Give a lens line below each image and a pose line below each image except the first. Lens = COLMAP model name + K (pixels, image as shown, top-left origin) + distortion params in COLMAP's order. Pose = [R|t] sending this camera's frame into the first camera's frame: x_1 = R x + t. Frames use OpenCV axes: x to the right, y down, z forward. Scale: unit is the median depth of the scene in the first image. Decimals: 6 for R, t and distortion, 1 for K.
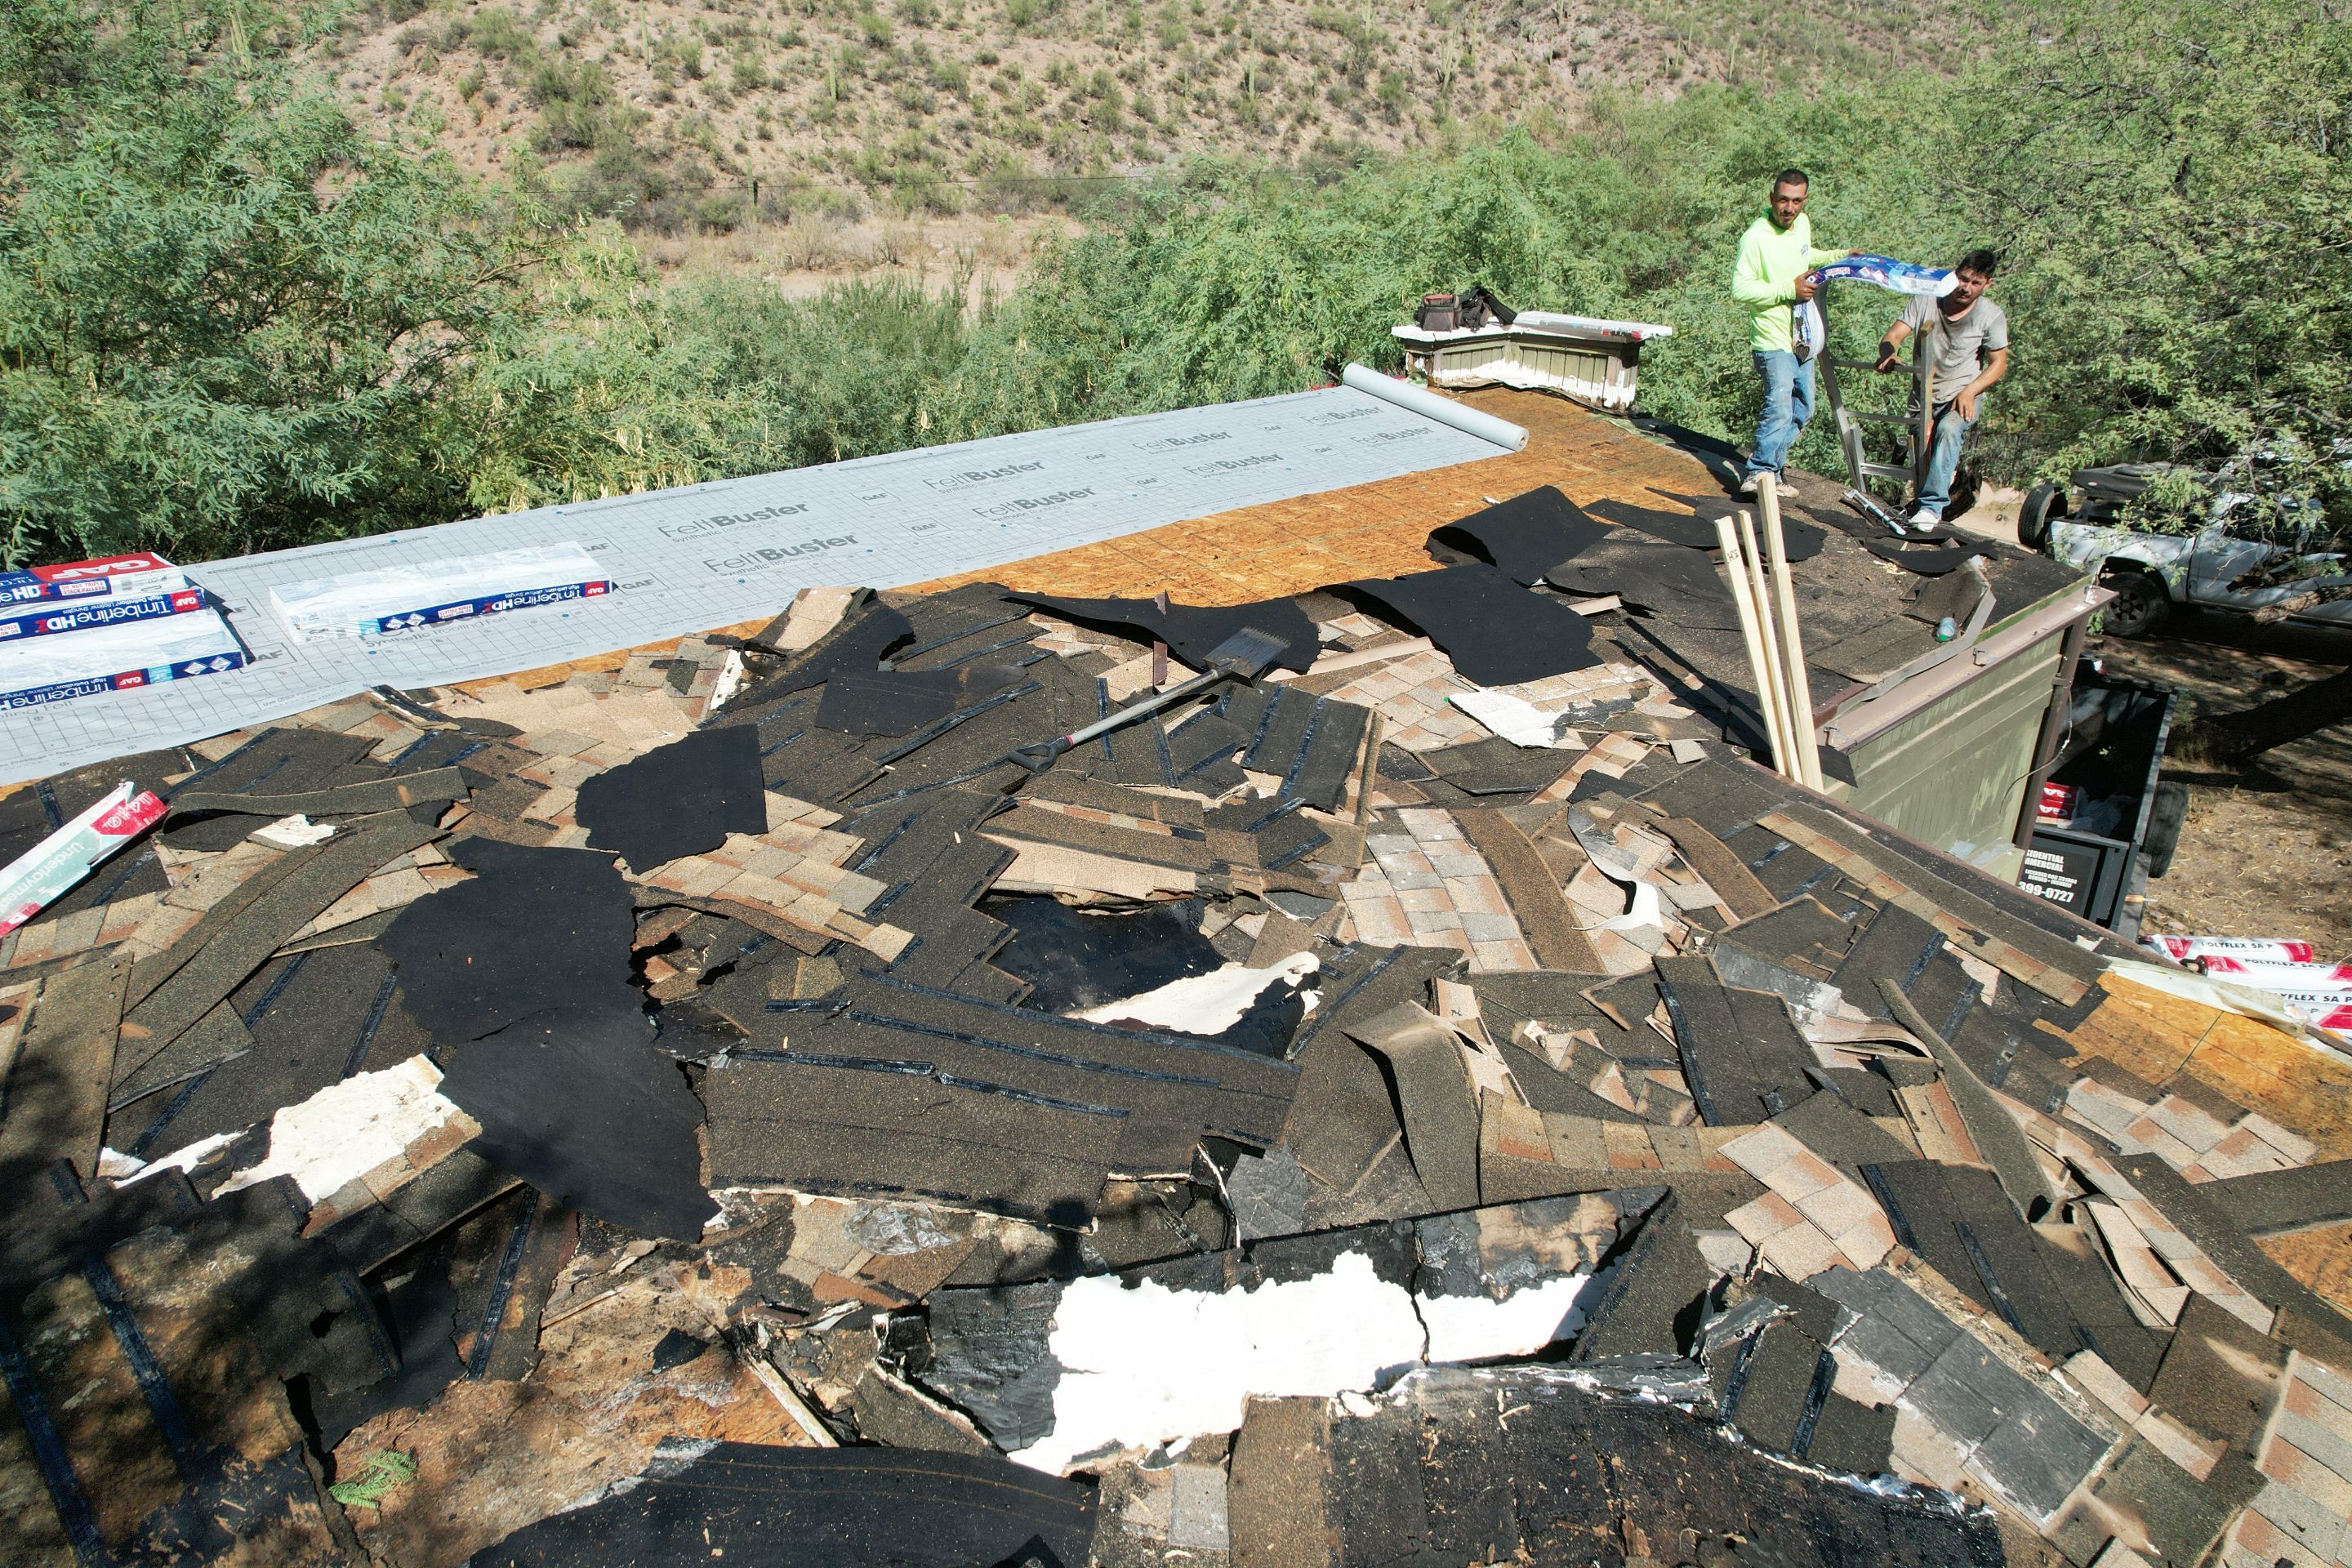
lens RADIAL K [[1502.4, 0, 1166.6], [0, 1502.4, 800.3], [0, 0, 1]] dist [-0.079600, 0.068784]
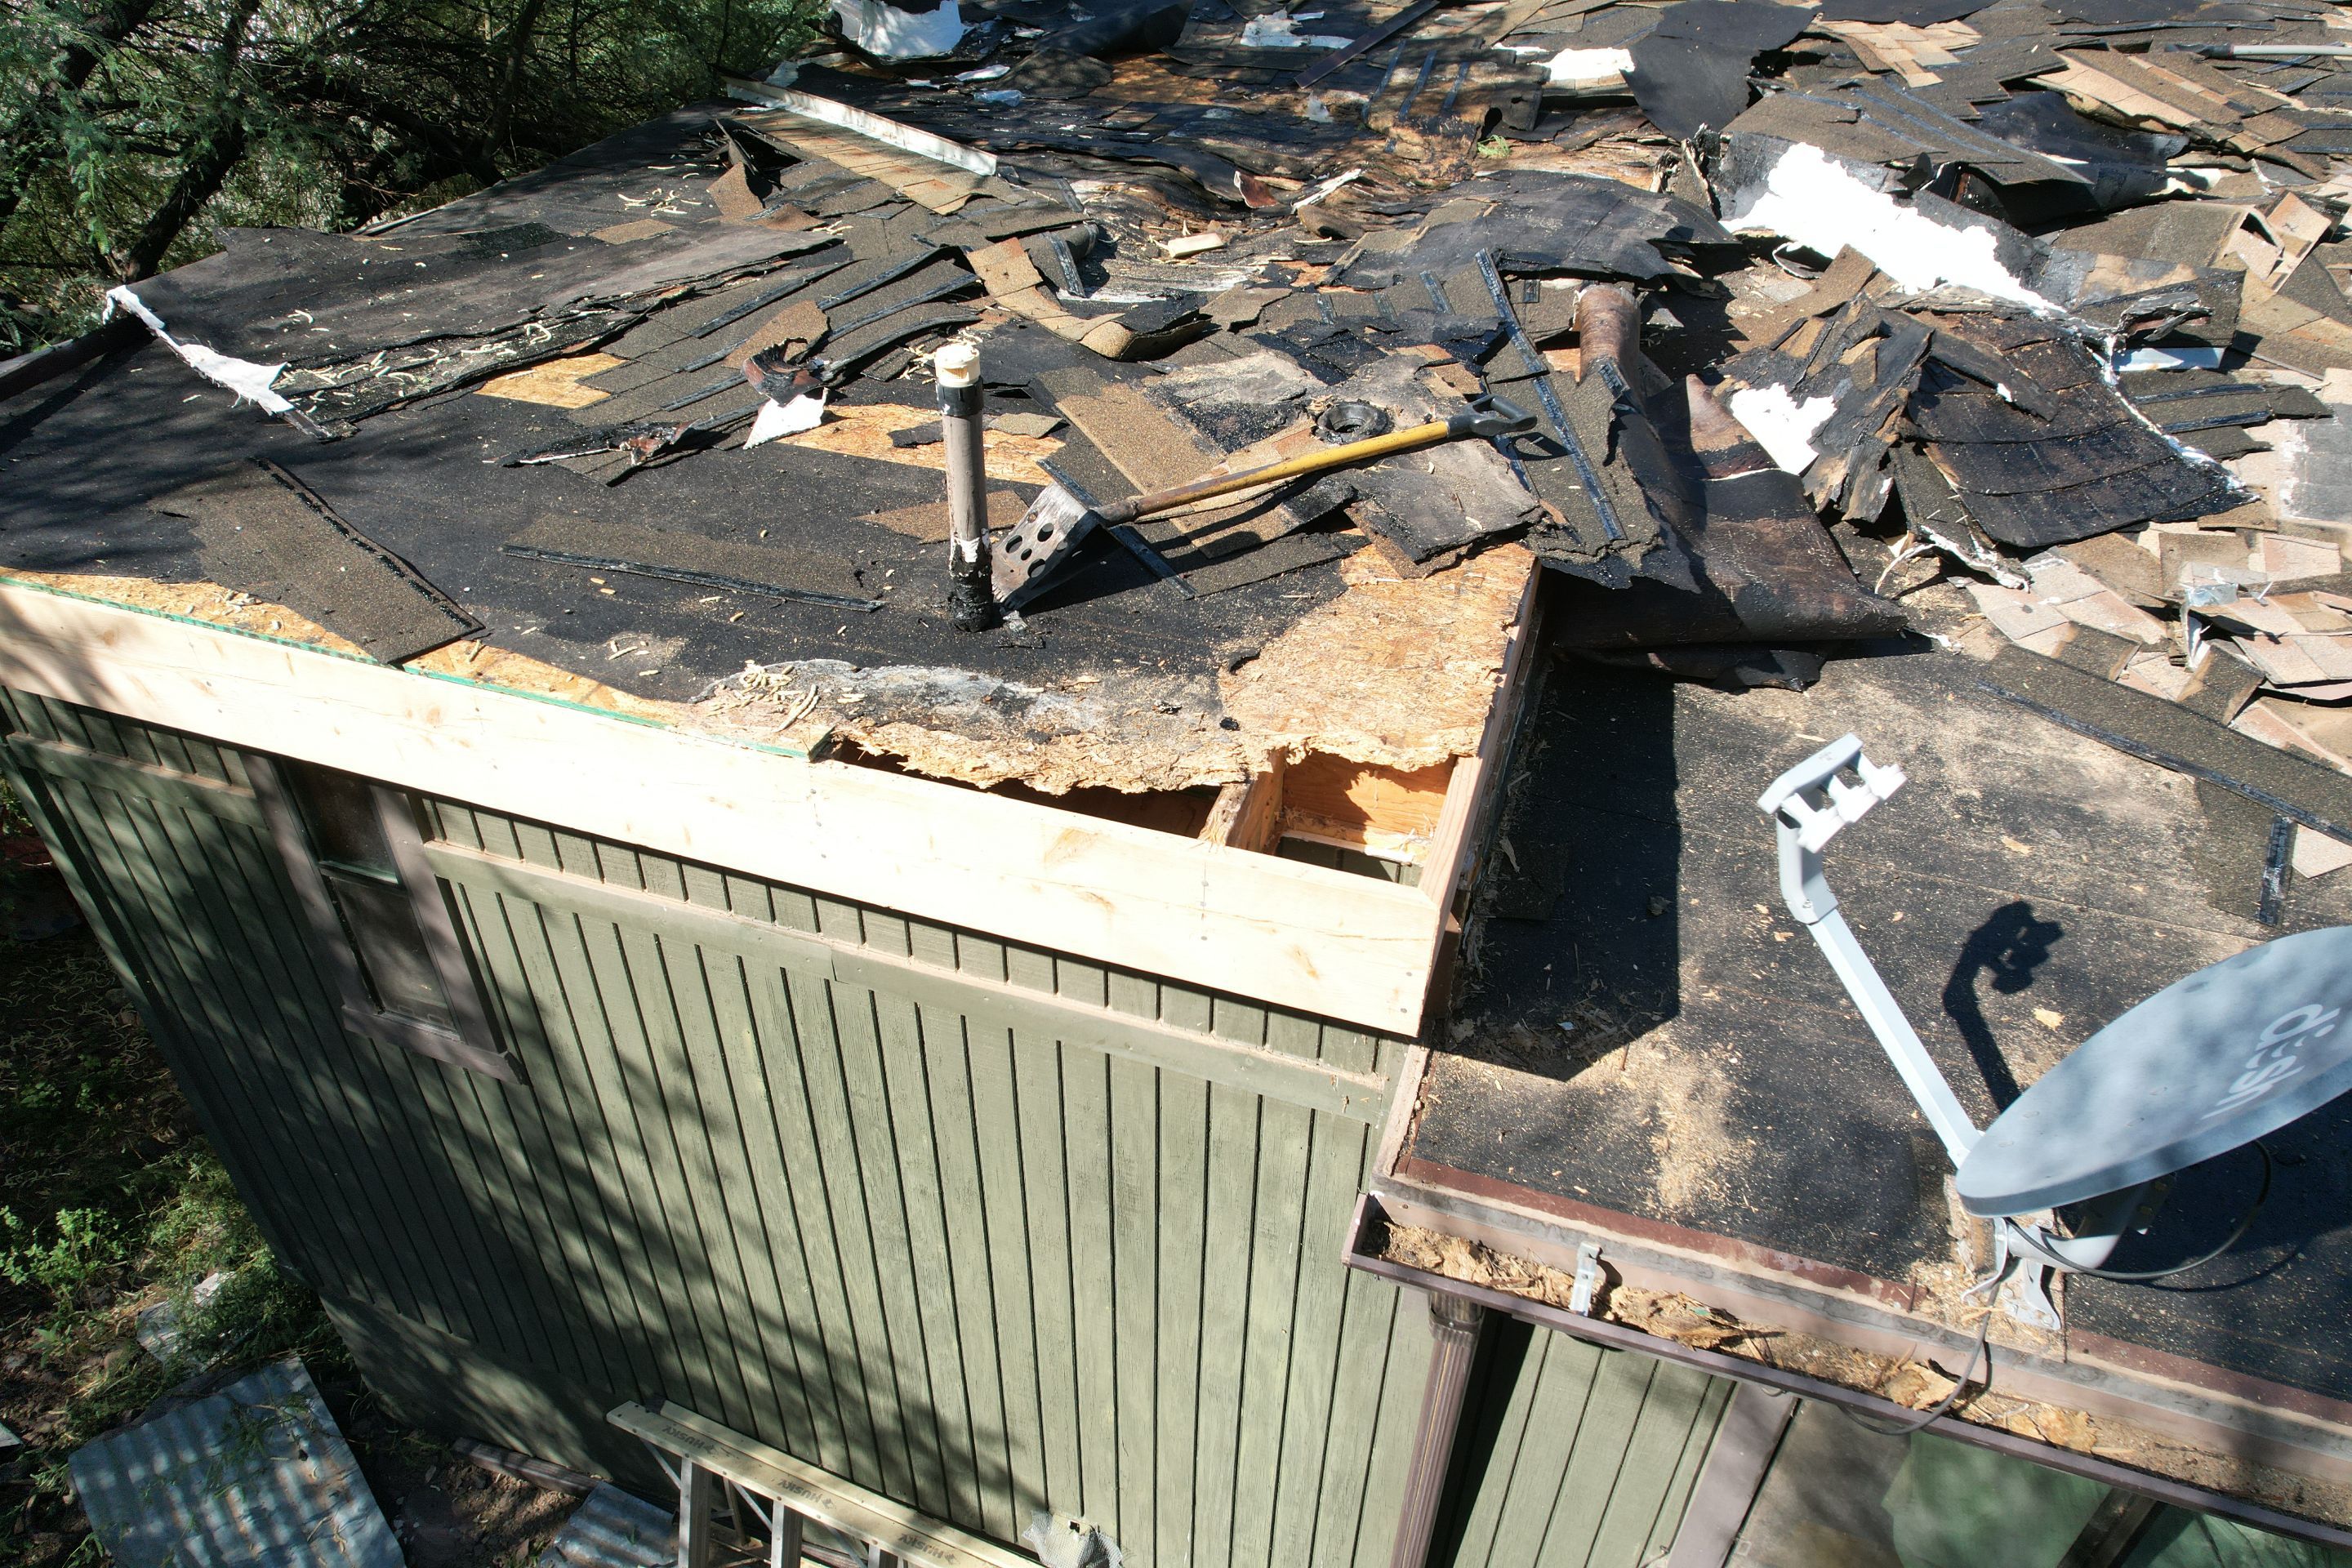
lens RADIAL K [[1502.4, 0, 1166.6], [0, 1502.4, 800.3], [0, 0, 1]] dist [-0.079600, 0.068784]
pose [[0.460573, 0.517016, -0.721503, 0.791845], [-0.362564, 0.851527, 0.378746, 0.376021], [0.810198, 0.087151, 0.579642, -0.350596]]
